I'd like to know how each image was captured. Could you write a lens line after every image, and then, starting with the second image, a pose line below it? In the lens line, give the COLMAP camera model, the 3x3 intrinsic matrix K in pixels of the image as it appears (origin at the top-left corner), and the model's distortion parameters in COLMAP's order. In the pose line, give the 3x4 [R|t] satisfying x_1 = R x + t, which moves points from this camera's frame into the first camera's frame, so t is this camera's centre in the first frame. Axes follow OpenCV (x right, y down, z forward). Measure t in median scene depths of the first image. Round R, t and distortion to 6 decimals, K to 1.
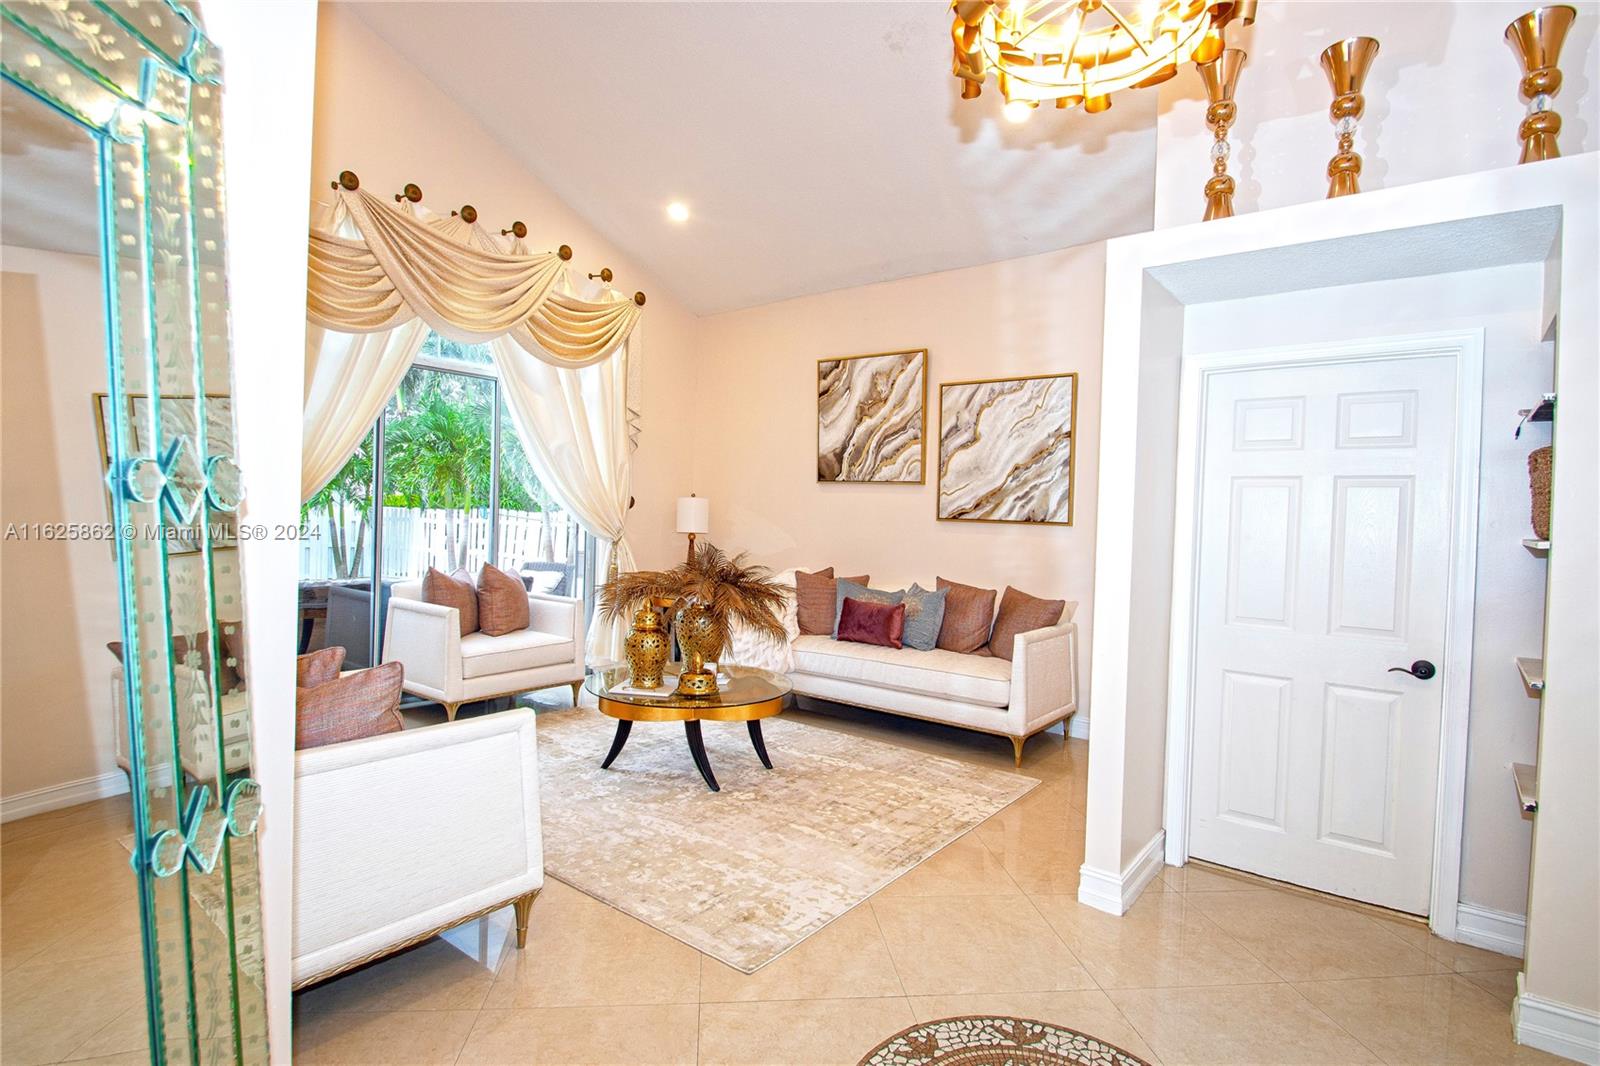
lens RADIAL K [[781.7, 0, 800.9], [0, 781.7, 533.9], [0, 0, 1]] dist [-0.003888, 0.000170]
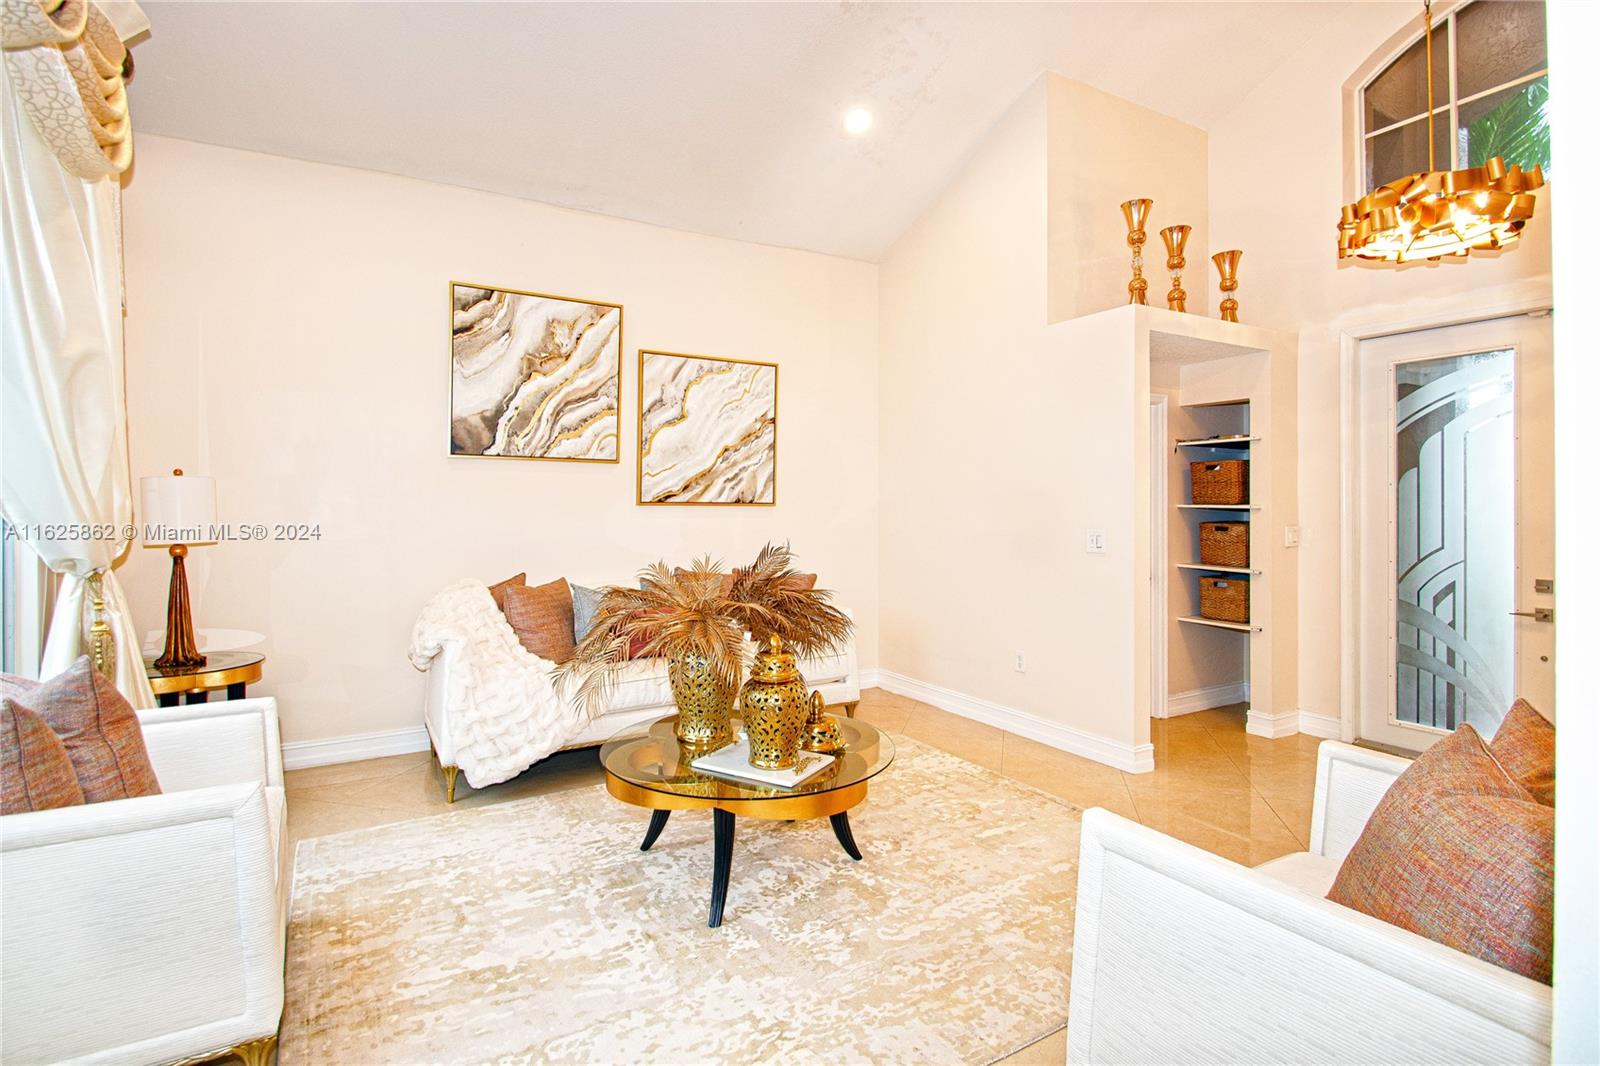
lens RADIAL K [[755.1, 0, 830.2], [0, 755.1, 502.4], [0, 0, 1]] dist [0.000878, -0.001292]
pose [[0.379700, -0.025976, 0.924745, -0.541007], [0.037677, 0.999211, 0.012597, -0.023270], [-0.924342, 0.030058, 0.380379, 0.492857]]
